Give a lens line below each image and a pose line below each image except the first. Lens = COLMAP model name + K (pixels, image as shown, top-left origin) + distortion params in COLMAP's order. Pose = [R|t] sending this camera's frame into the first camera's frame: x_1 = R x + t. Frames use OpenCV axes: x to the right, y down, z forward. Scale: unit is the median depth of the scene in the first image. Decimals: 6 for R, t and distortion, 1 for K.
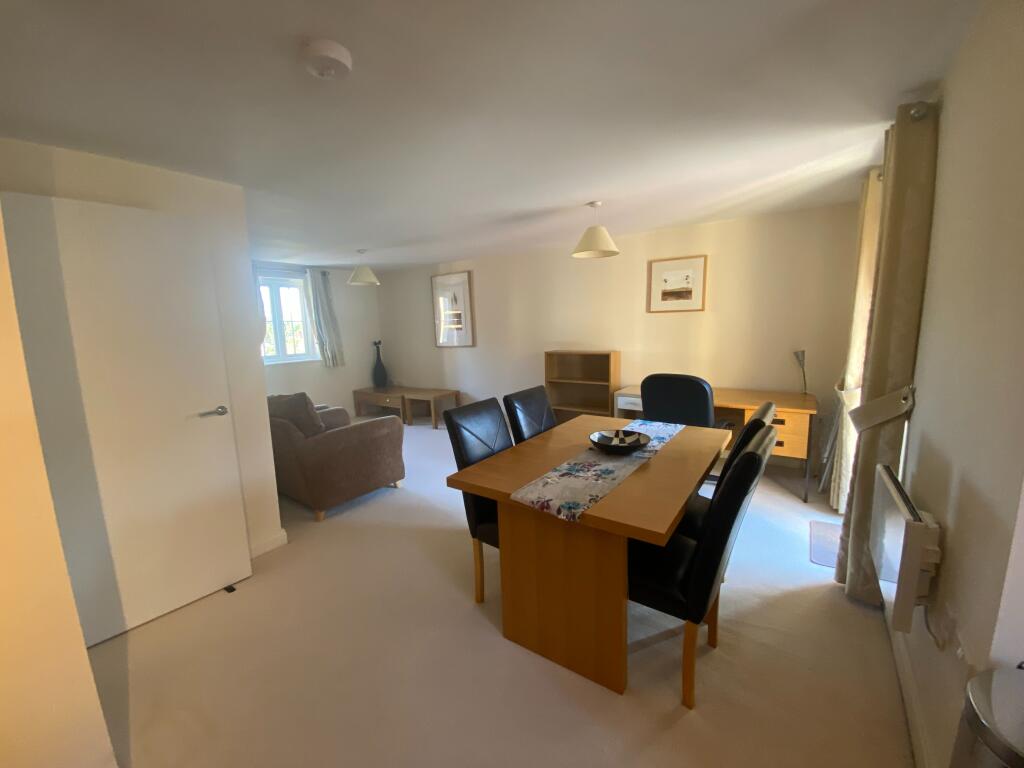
lens RADIAL K [[414.0, 0, 512.0], [0, 414.0, 384.0], [0, 0, 1]] dist [0.115639, -0.000011]
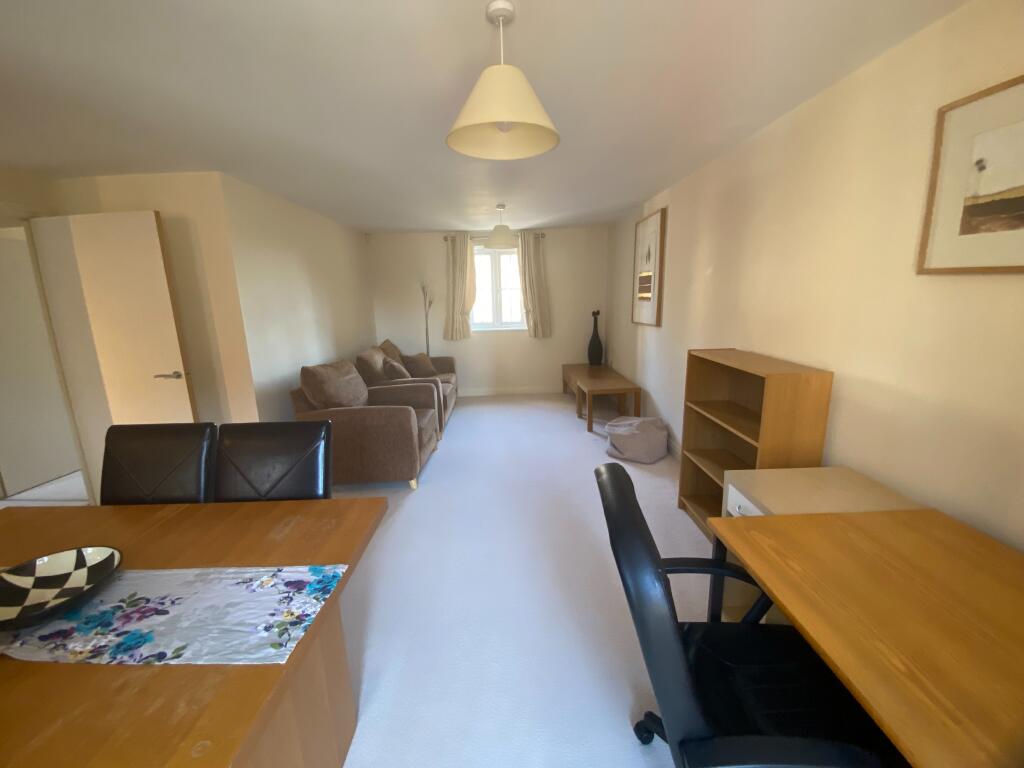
lens RADIAL K [[417.4, 0, 510.3], [0, 417.4, 397.1], [0, 0, 1]] dist [0.000854, 0.000126]
pose [[0.601546, 0.206521, -0.771680, 0.405024], [-0.110205, 0.978222, 0.175889, -0.094568], [0.791200, -0.020762, 0.611206, 0.528978]]
